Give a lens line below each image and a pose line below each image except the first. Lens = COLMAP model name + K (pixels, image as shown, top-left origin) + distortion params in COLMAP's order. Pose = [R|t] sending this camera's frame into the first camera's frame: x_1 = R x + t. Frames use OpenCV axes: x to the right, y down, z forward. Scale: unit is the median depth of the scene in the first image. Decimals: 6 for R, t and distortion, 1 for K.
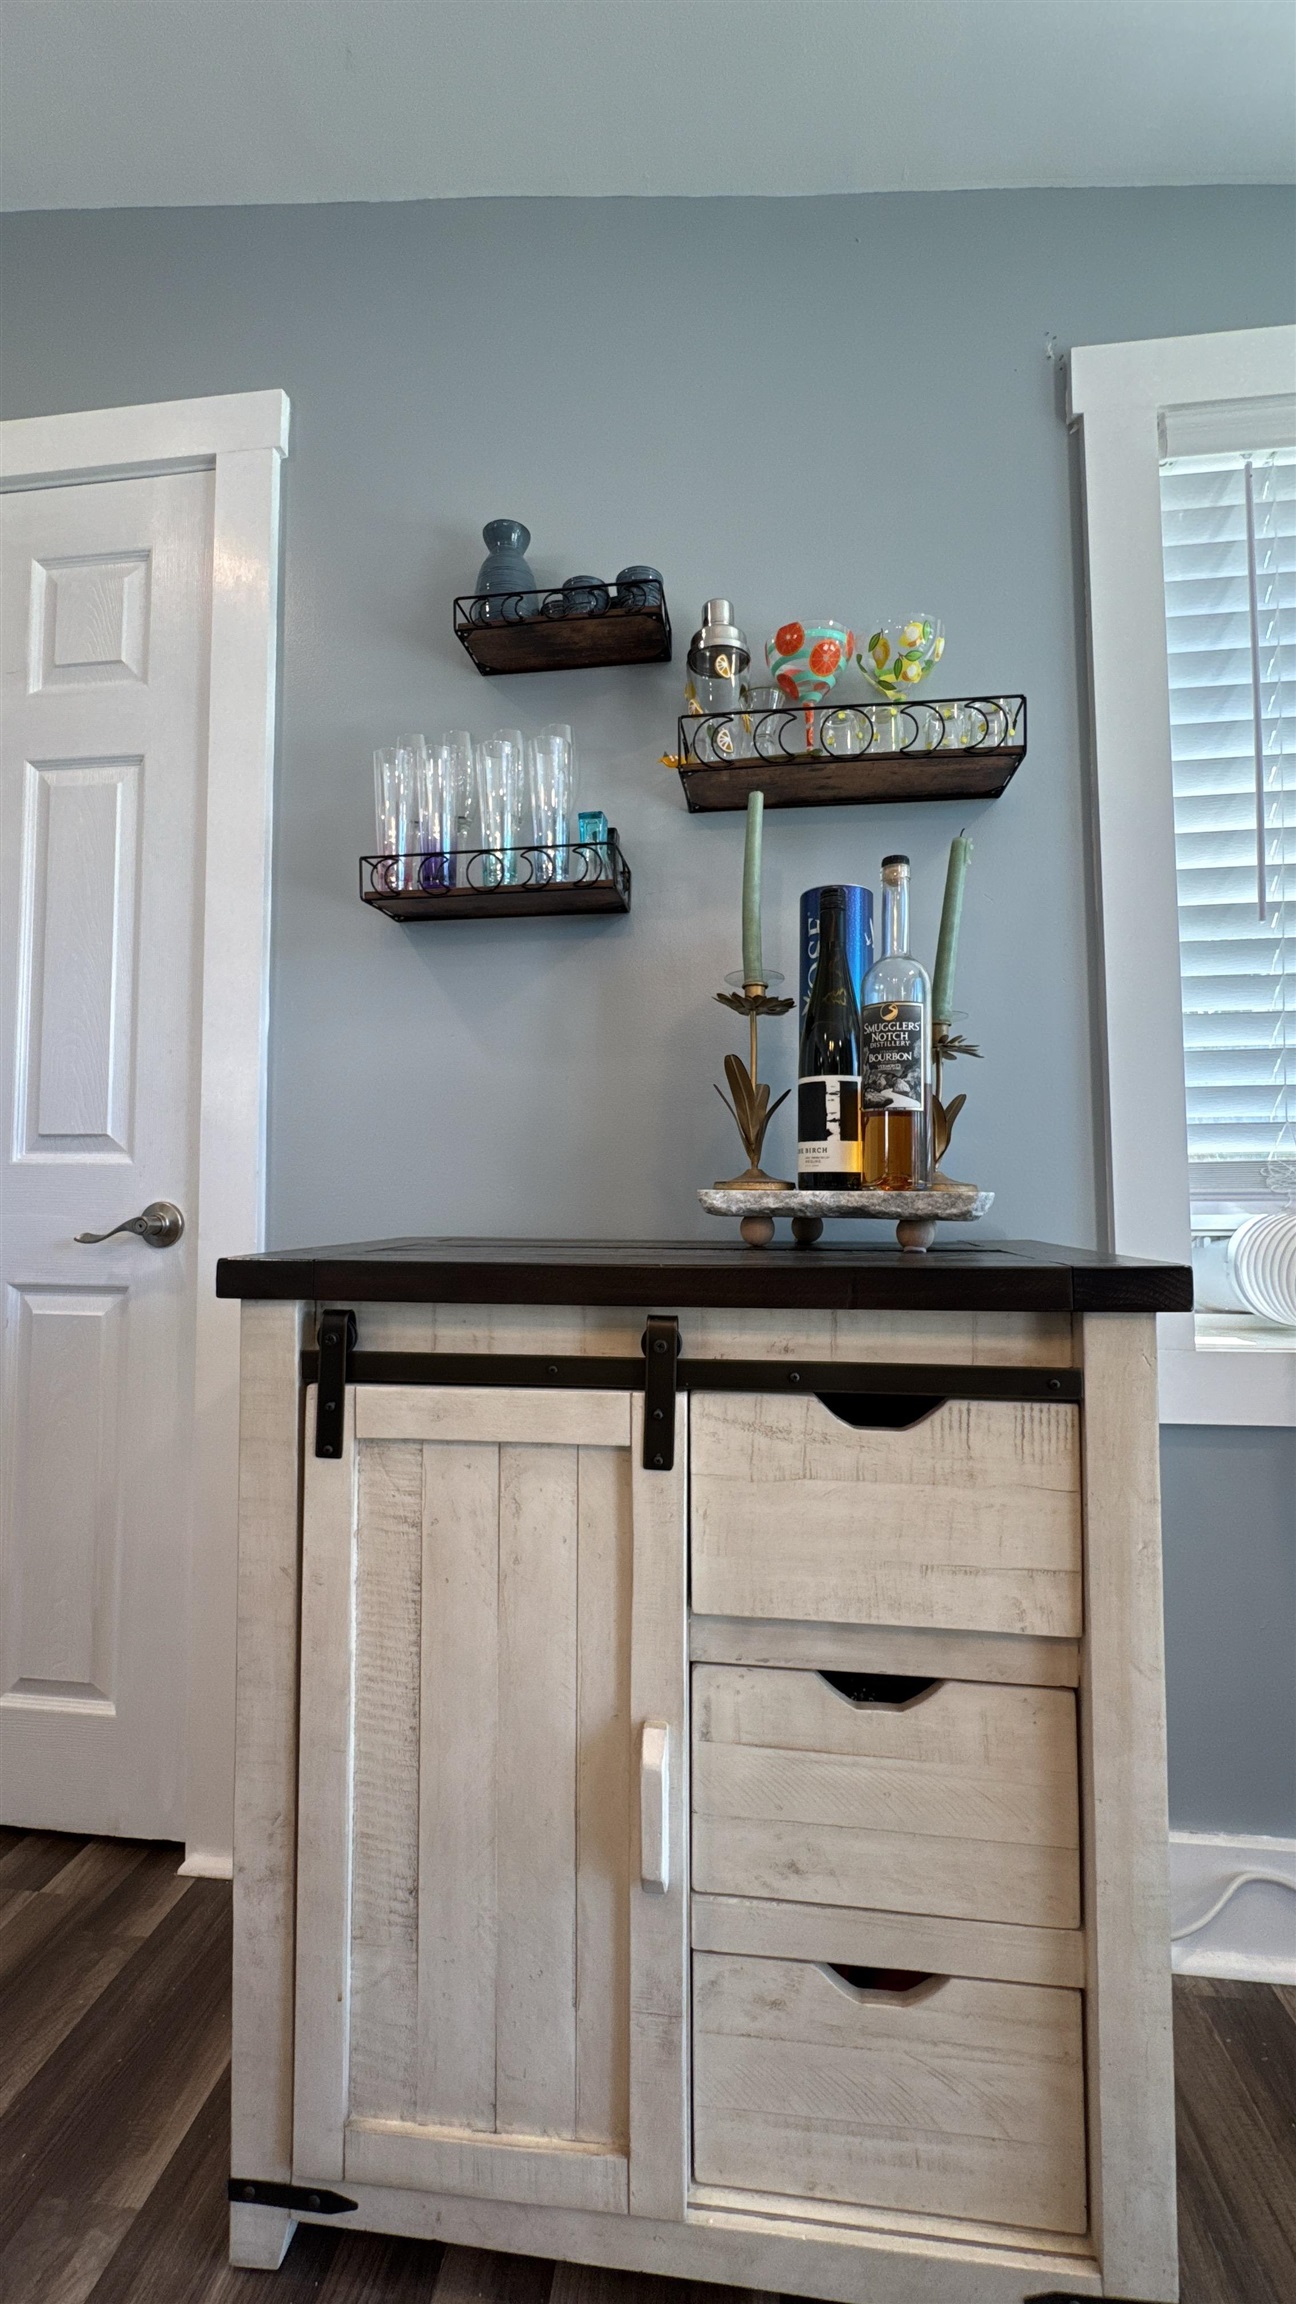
lens RADIAL K [[924.2, 0, 671.1], [0, 924.2, 1139.5], [0, 0, 1]] dist [-0.003867, -0.000255]
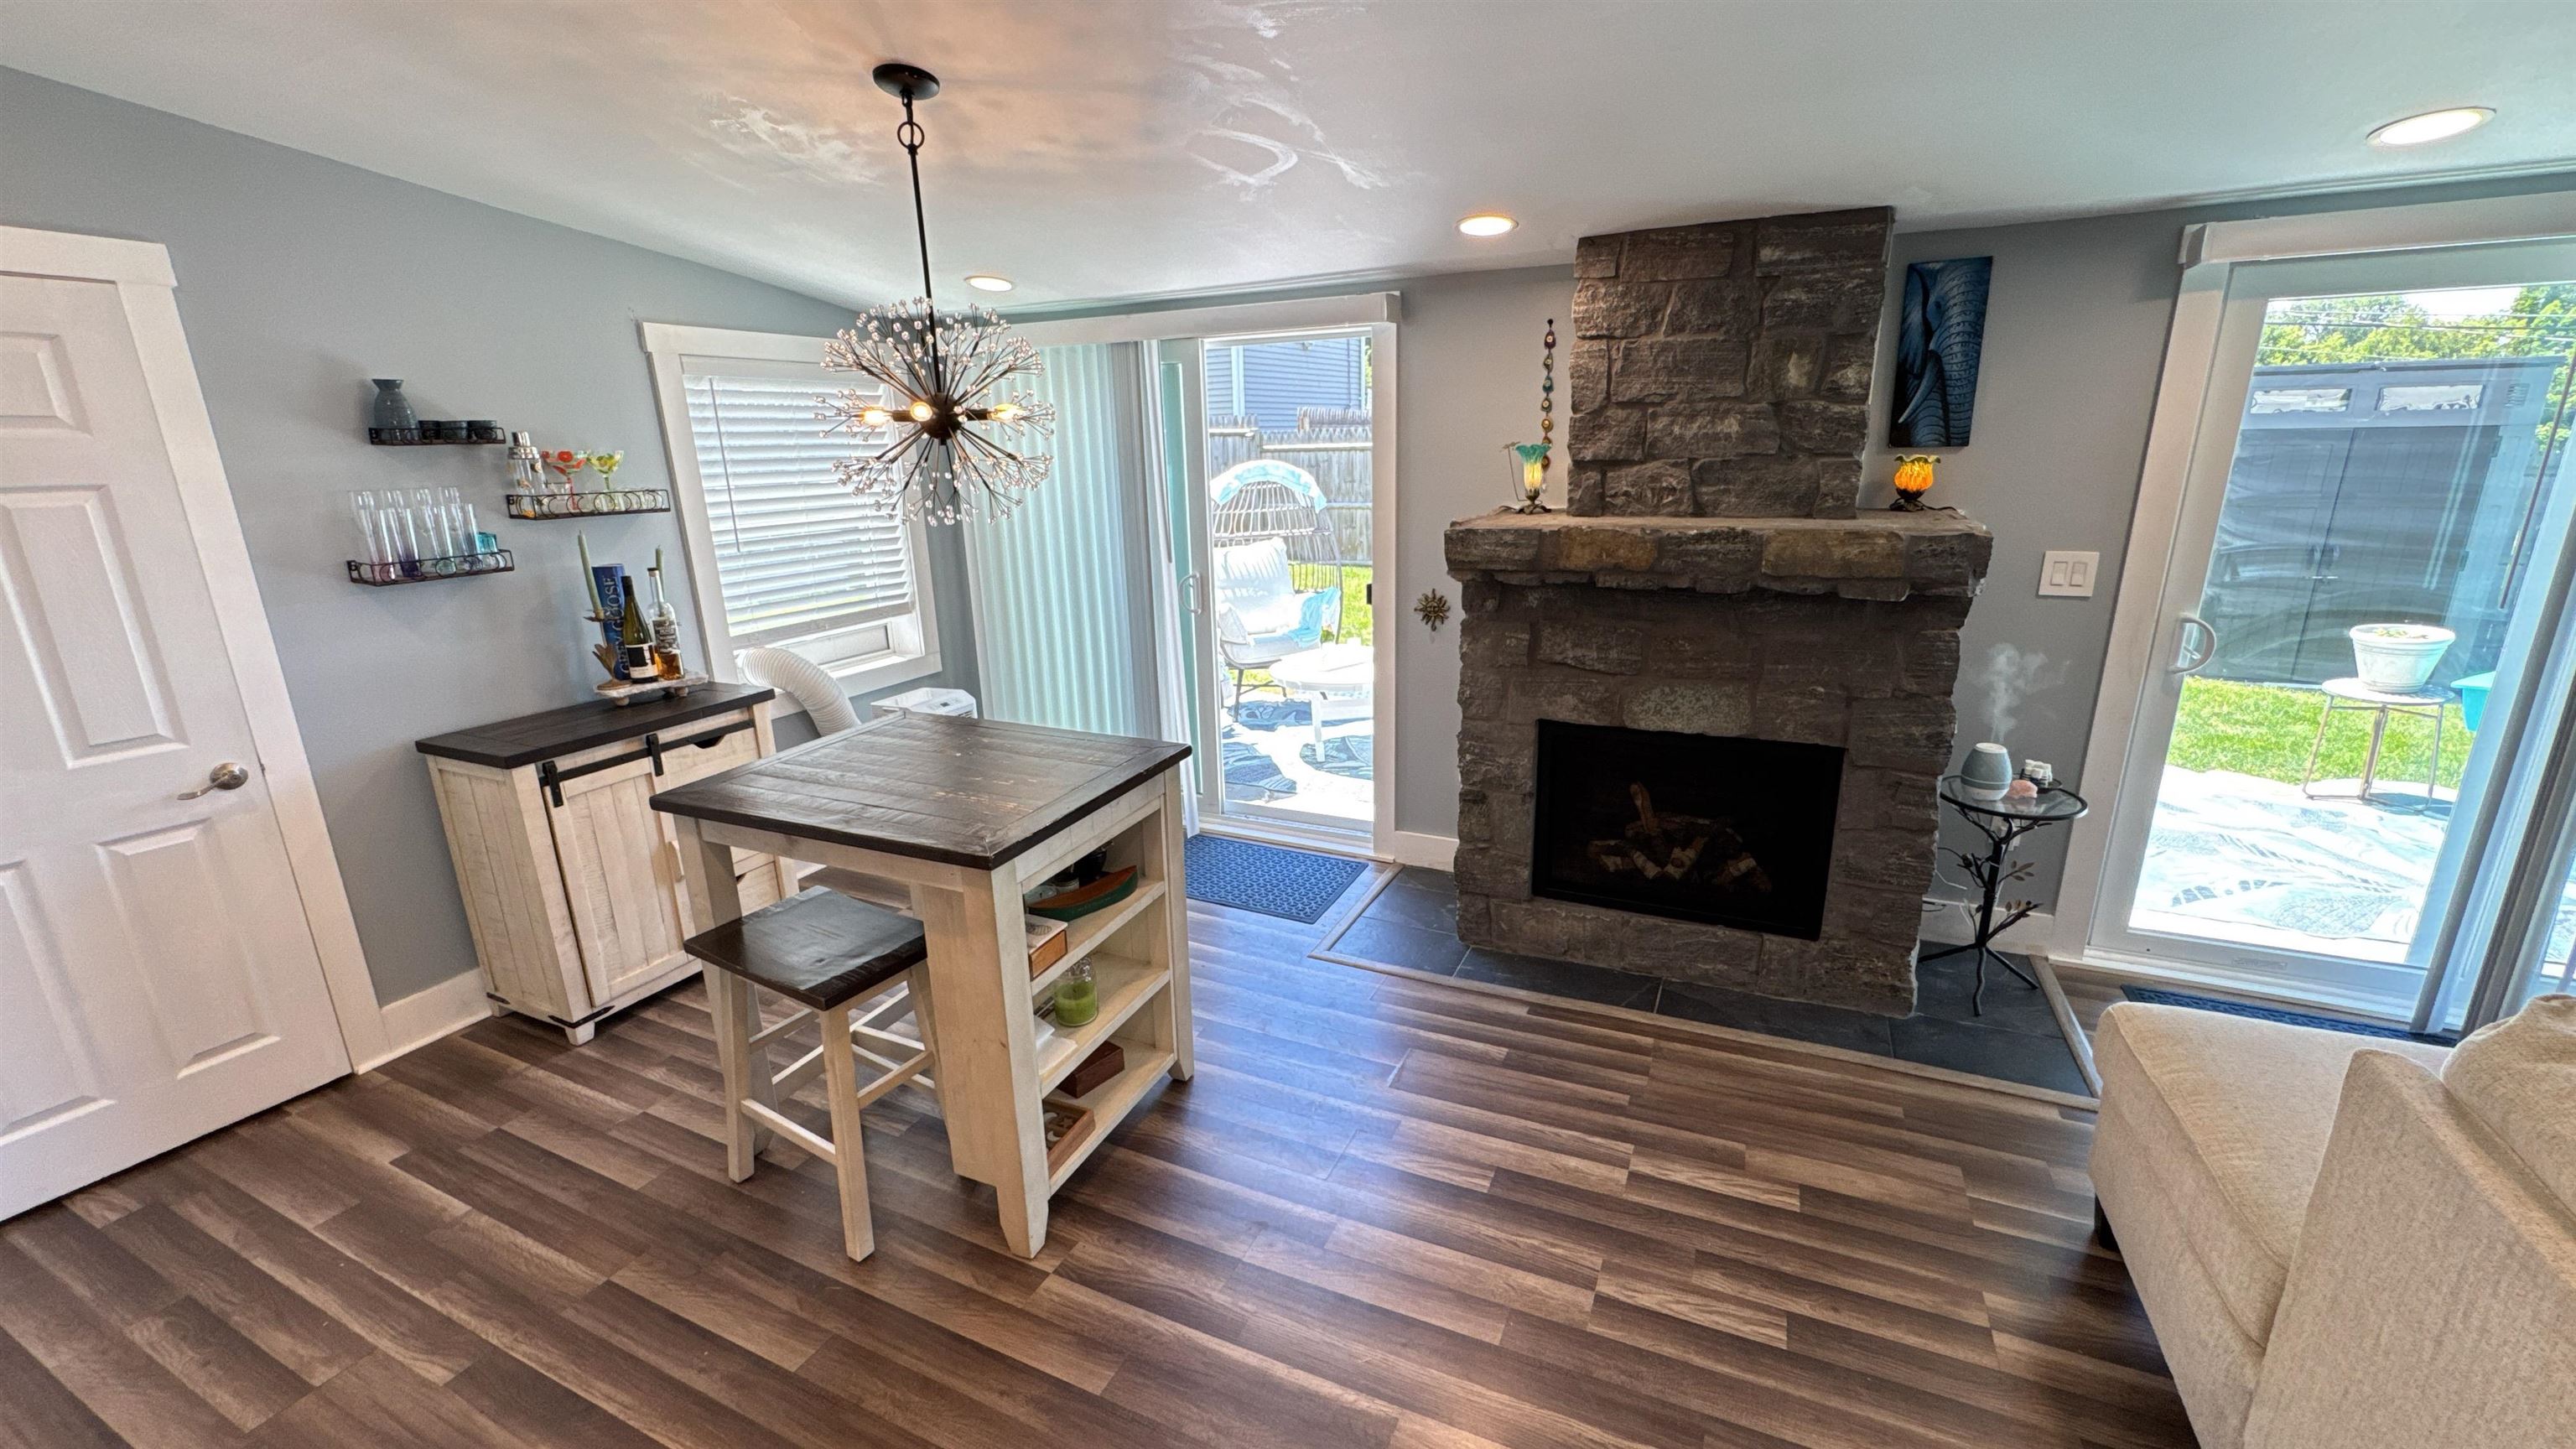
lens RADIAL K [[1033.3, 0, 1286.6], [0, 1033.3, 730.8], [0, 0, 1]] dist [-0.003867, -0.000255]
pose [[0.332869, -0.262825, 0.905606, -2.659363], [-0.019710, 0.958224, 0.285340, -0.950825], [-0.942767, -0.112831, 0.313782, -2.402583]]
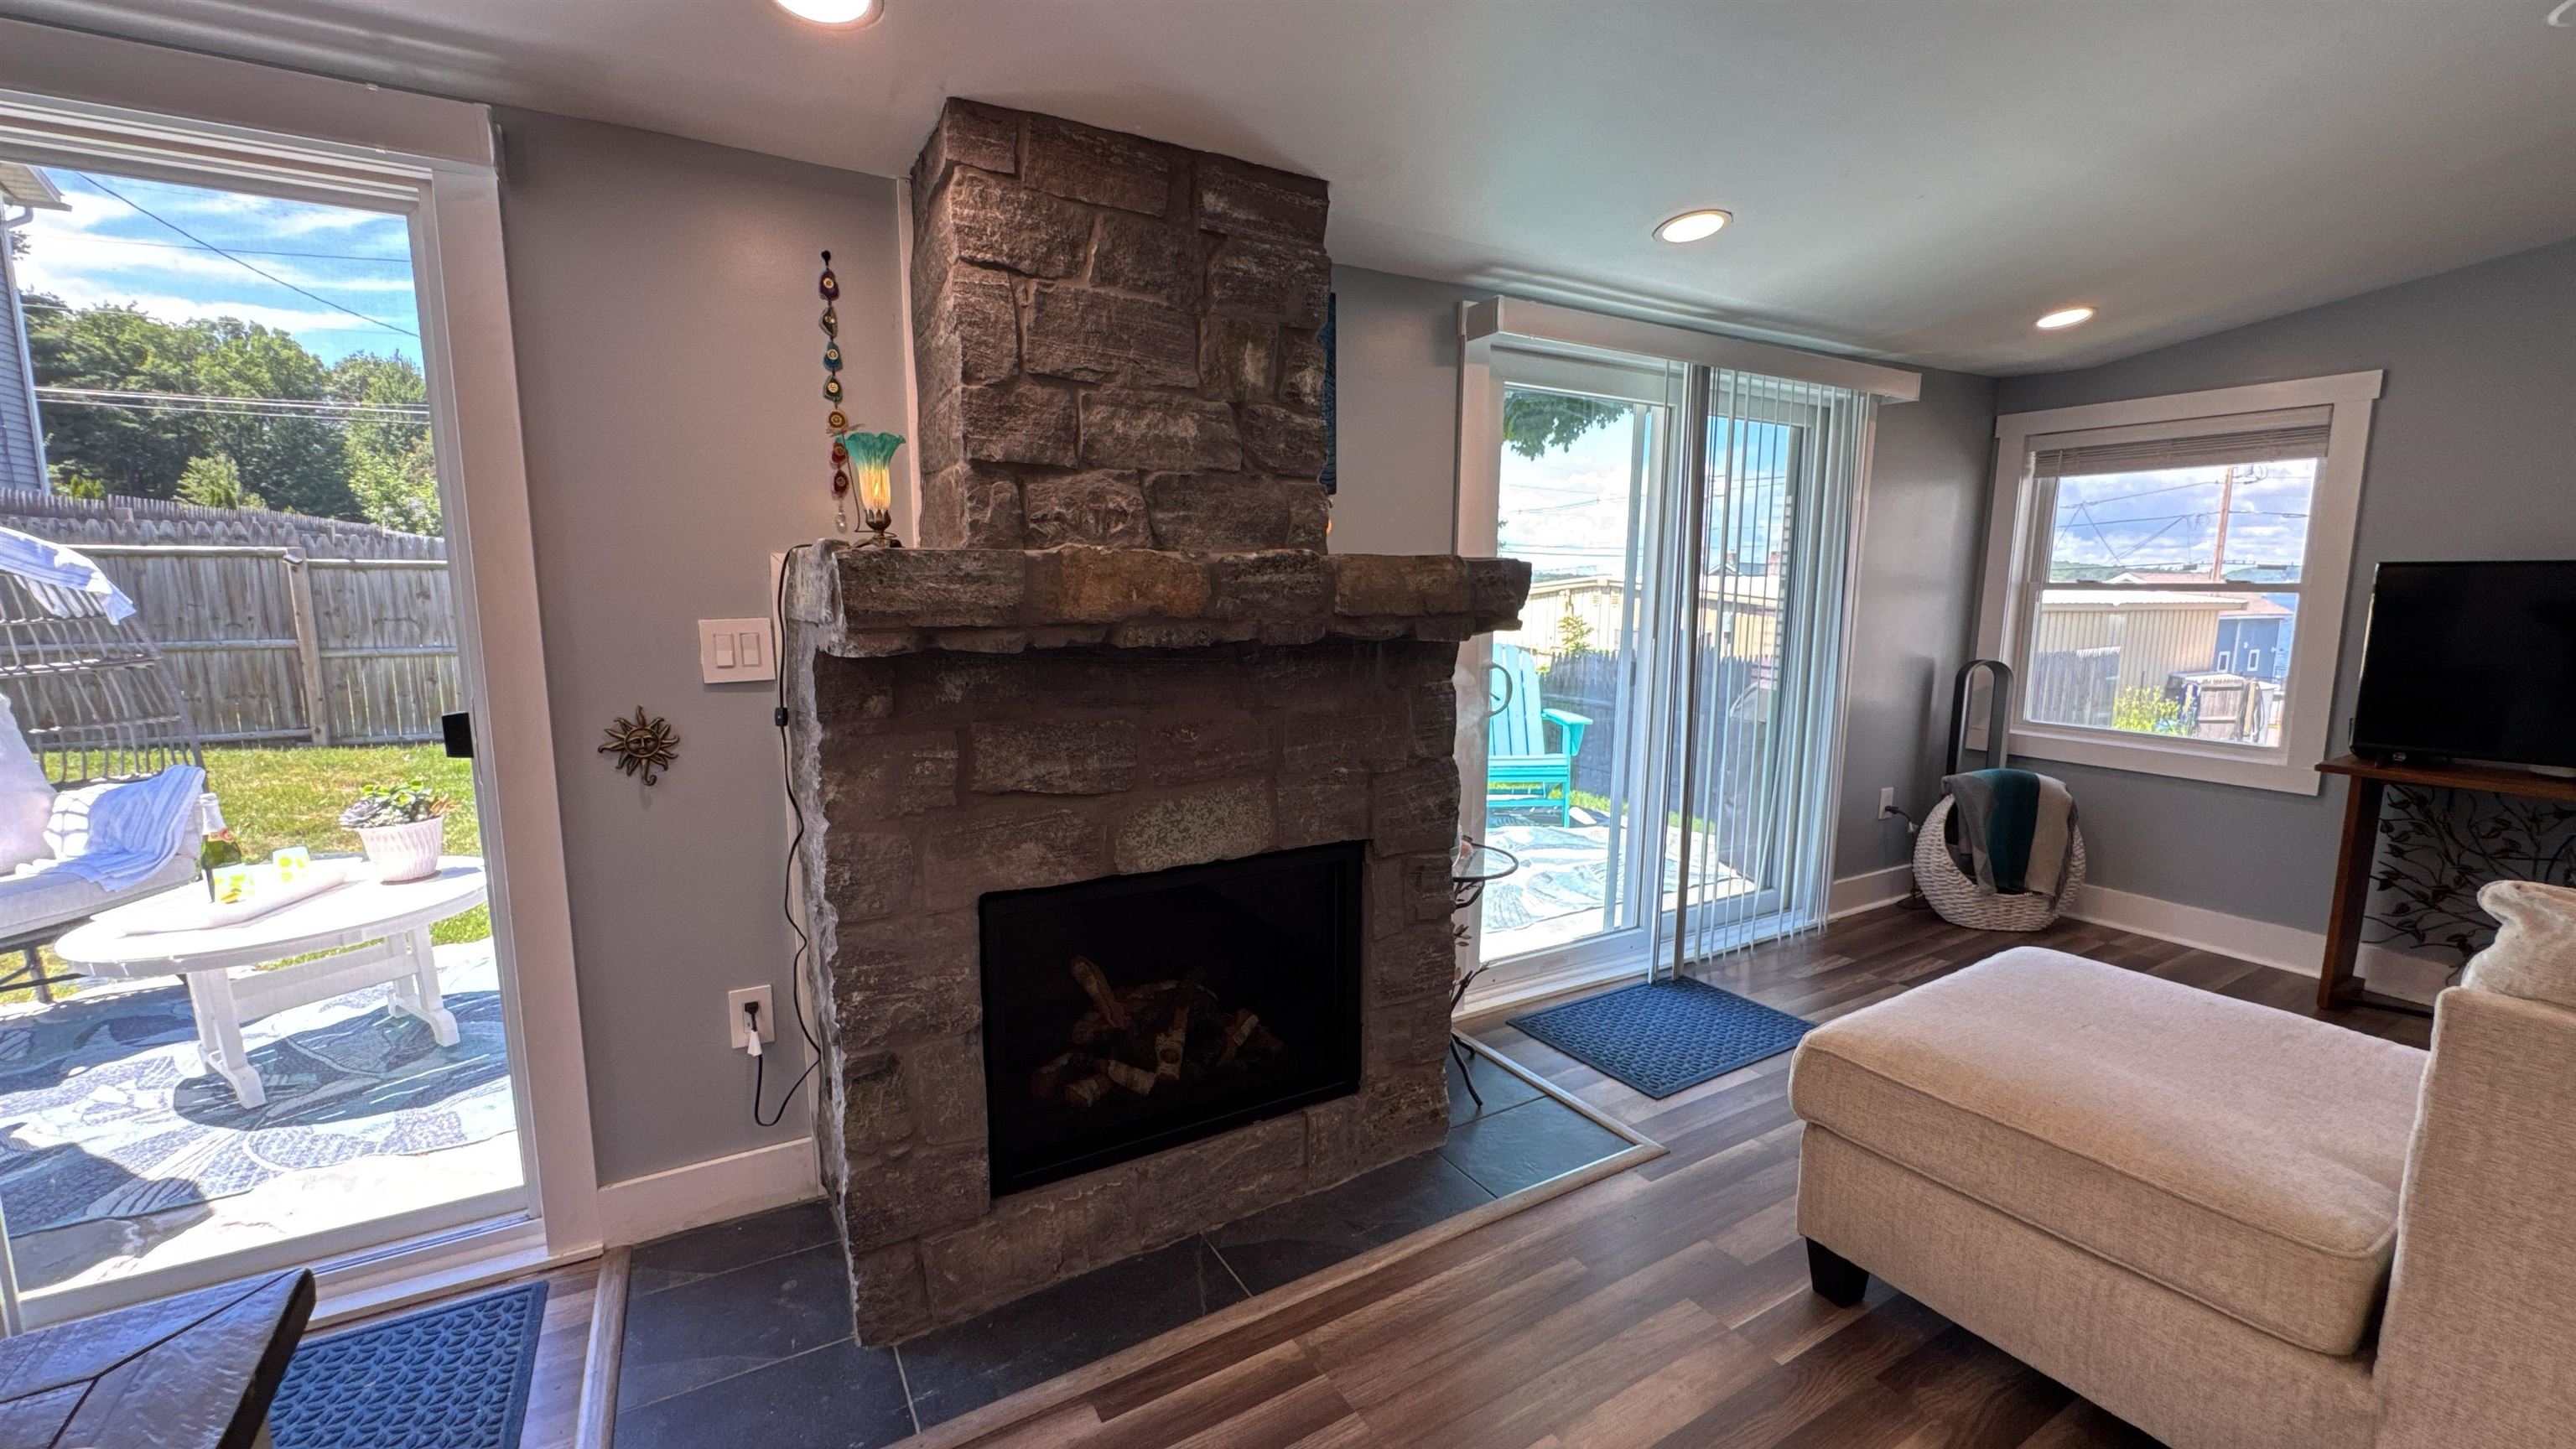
lens RADIAL K [[1033.3, 0, 1283.0], [0, 1033.3, 729.3], [0, 0, 1]] dist [-0.003867, -0.000255]
pose [[-0.592023, -0.114113, 0.797801, -0.928547], [-0.040495, 0.992886, 0.111967, -0.530305], [-0.804903, 0.033980, -0.592432, -1.267299]]
